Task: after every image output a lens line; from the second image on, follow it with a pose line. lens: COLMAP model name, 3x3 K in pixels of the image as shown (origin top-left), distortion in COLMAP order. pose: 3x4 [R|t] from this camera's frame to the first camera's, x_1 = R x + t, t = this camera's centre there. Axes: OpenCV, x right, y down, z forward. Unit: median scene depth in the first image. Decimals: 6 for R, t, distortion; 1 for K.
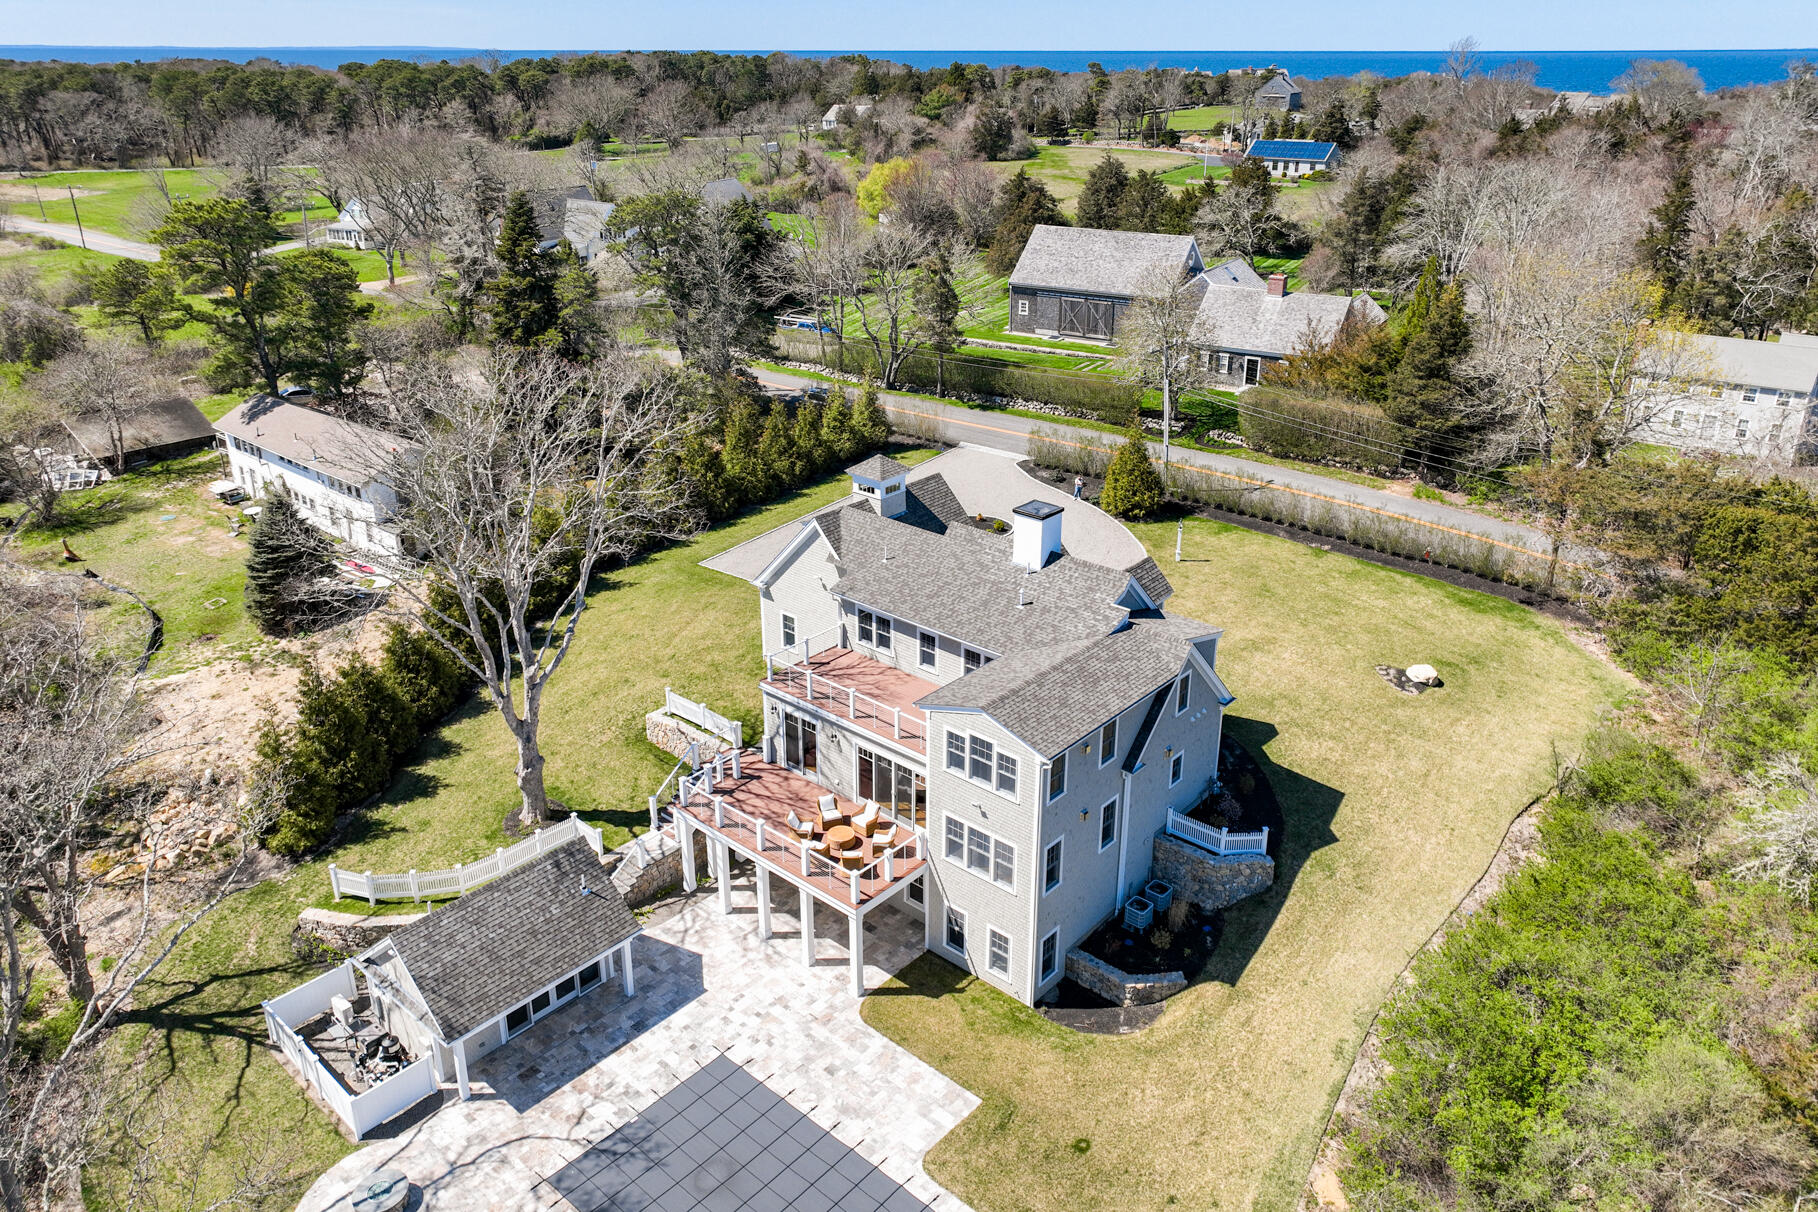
lens RADIAL K [[1257.9, 0, 903.3], [0, 1257.9, 562.0], [0, 0, 1]] dist [-0.006719, -0.003908]
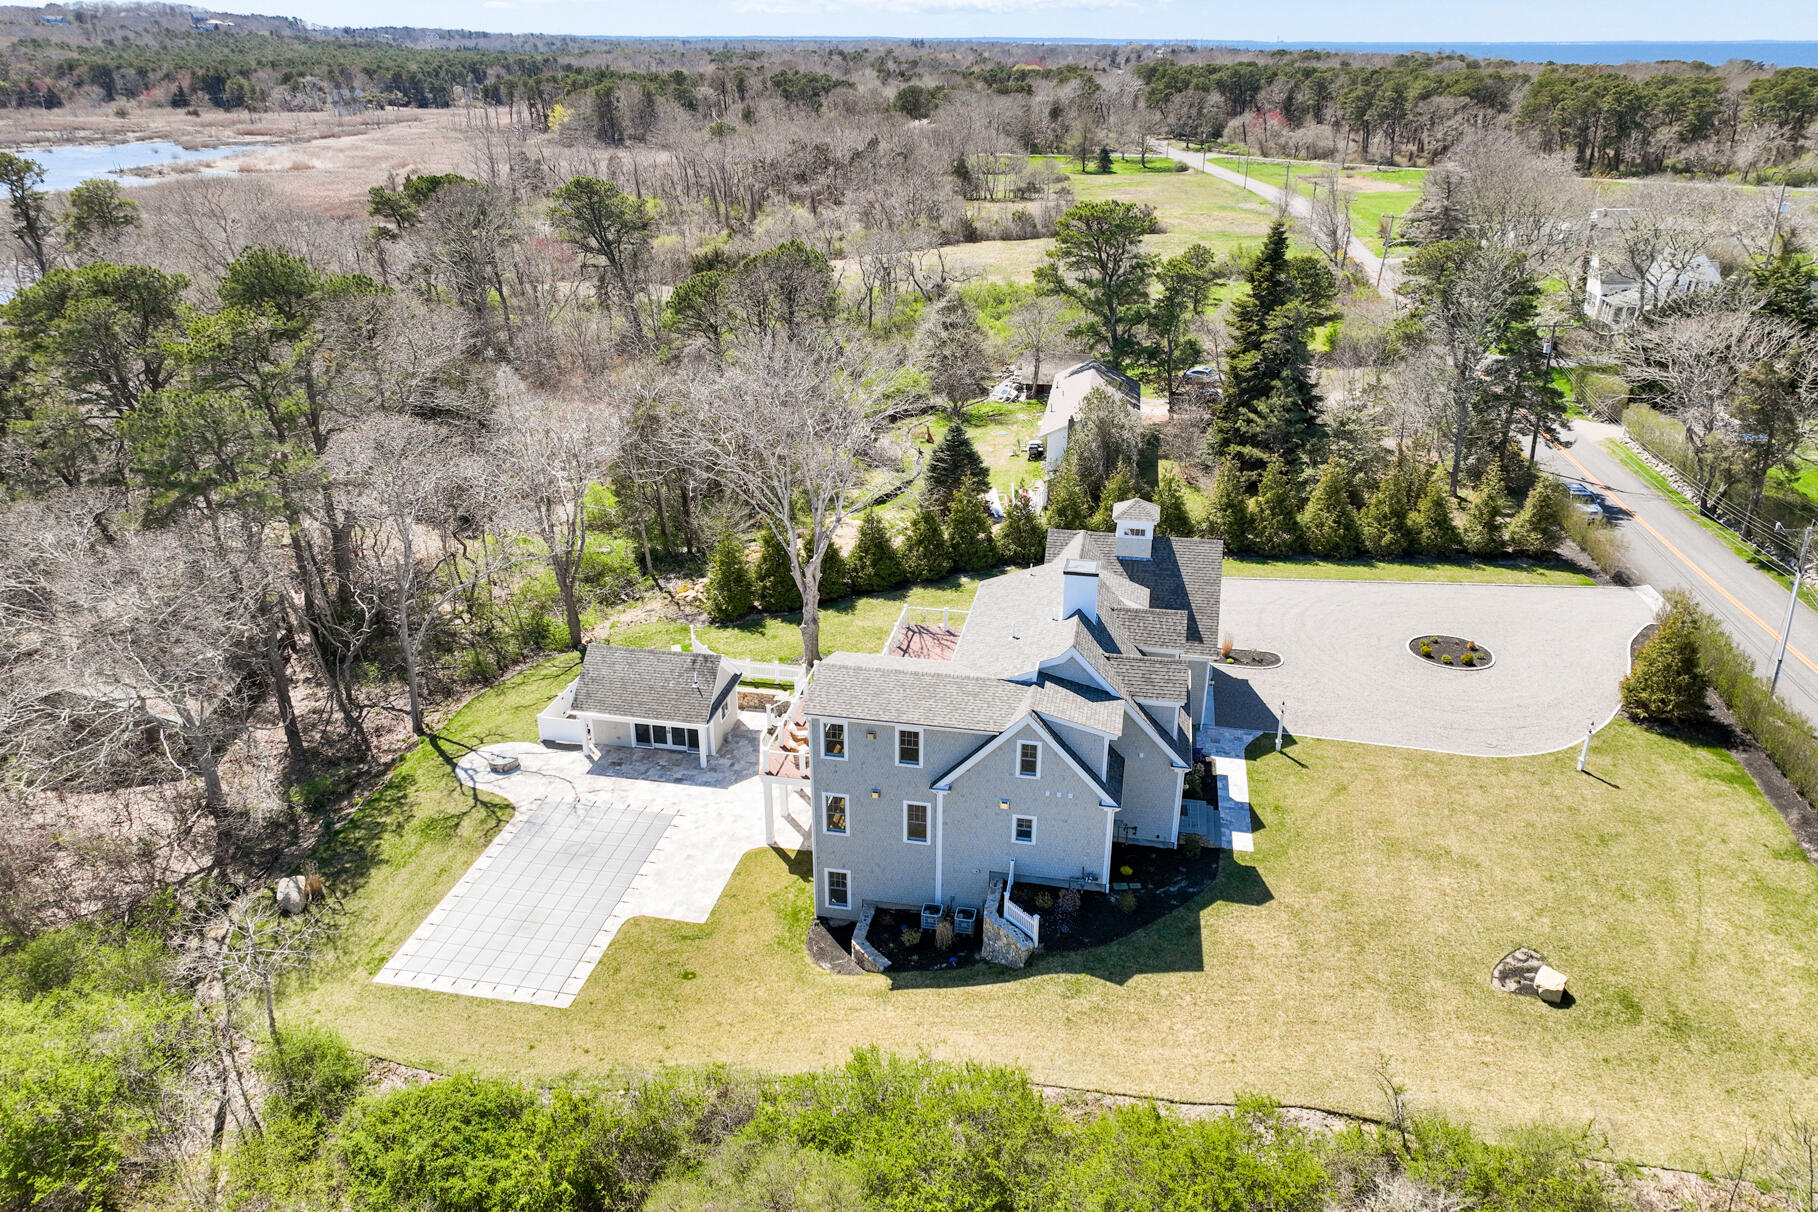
lens RADIAL K [[1257.9, 0, 903.3], [0, 1257.9, 562.0], [0, 0, 1]] dist [-0.006719, -0.003908]
pose [[0.533763, 0.328979, -0.779018, 0.816010], [-0.325667, 0.930138, 0.169658, -0.172933], [0.780409, 0.163143, 0.603611, 0.207329]]
